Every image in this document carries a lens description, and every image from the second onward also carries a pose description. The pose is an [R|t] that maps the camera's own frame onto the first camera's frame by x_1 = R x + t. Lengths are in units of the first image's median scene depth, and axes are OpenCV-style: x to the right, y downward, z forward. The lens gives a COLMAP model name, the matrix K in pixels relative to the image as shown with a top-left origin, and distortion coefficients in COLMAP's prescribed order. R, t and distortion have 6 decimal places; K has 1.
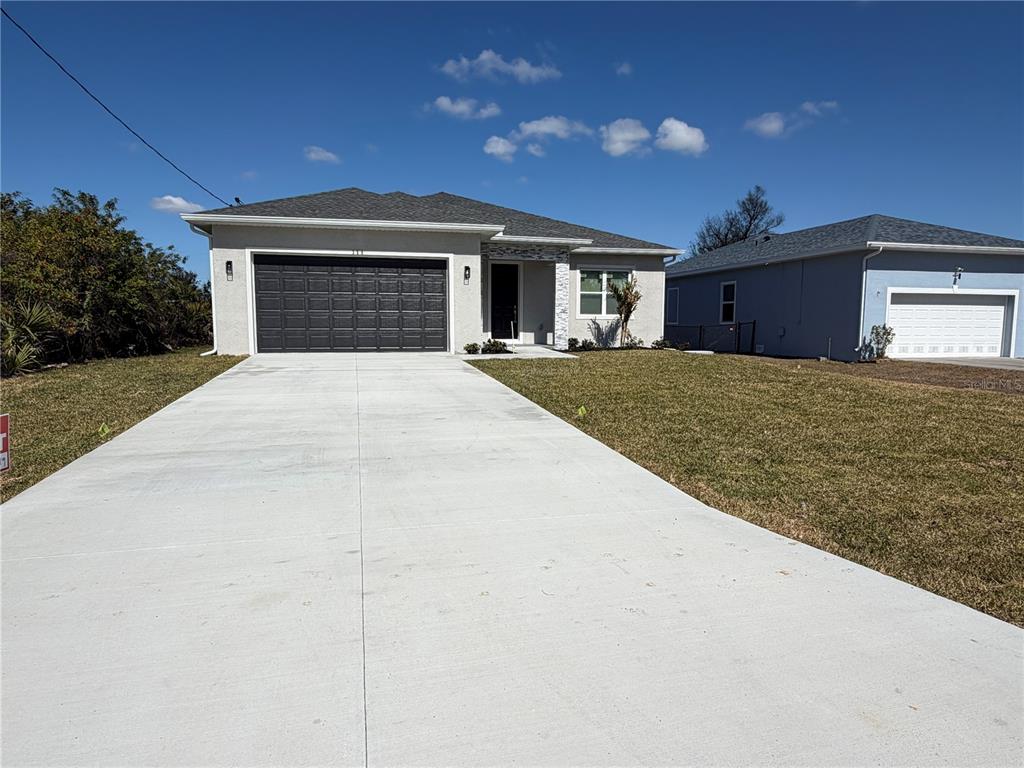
lens RADIAL K [[626.2, 0, 512.0], [0, 626.2, 384.0], [0, 0, 1]] dist [0.003195, 0.000395]
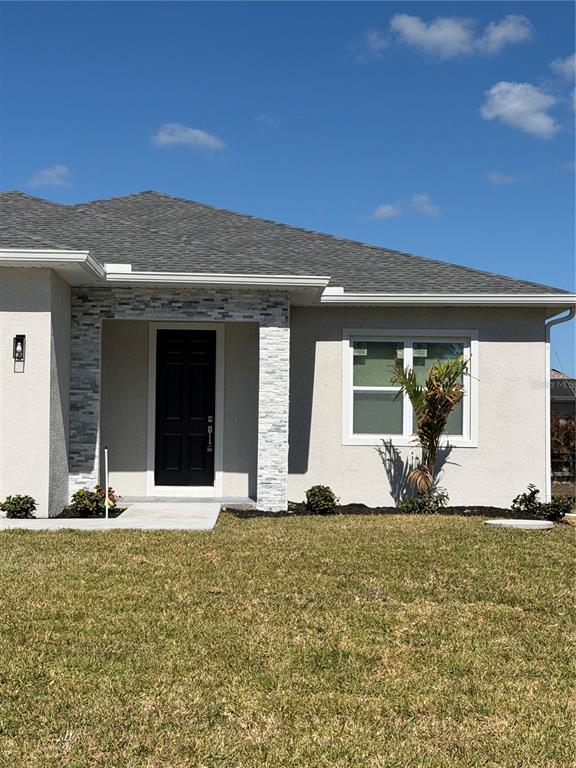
lens RADIAL K [[1252.2, 0, 288.0], [0, 1252.2, 384.0], [0, 0, 1]] dist [0.176168, -0.183845]
pose [[0.977864, -0.003388, -0.209213, 0.257802], [-0.027673, 0.988992, -0.145357, -0.012003], [0.207403, 0.147929, 0.967006, 0.086170]]
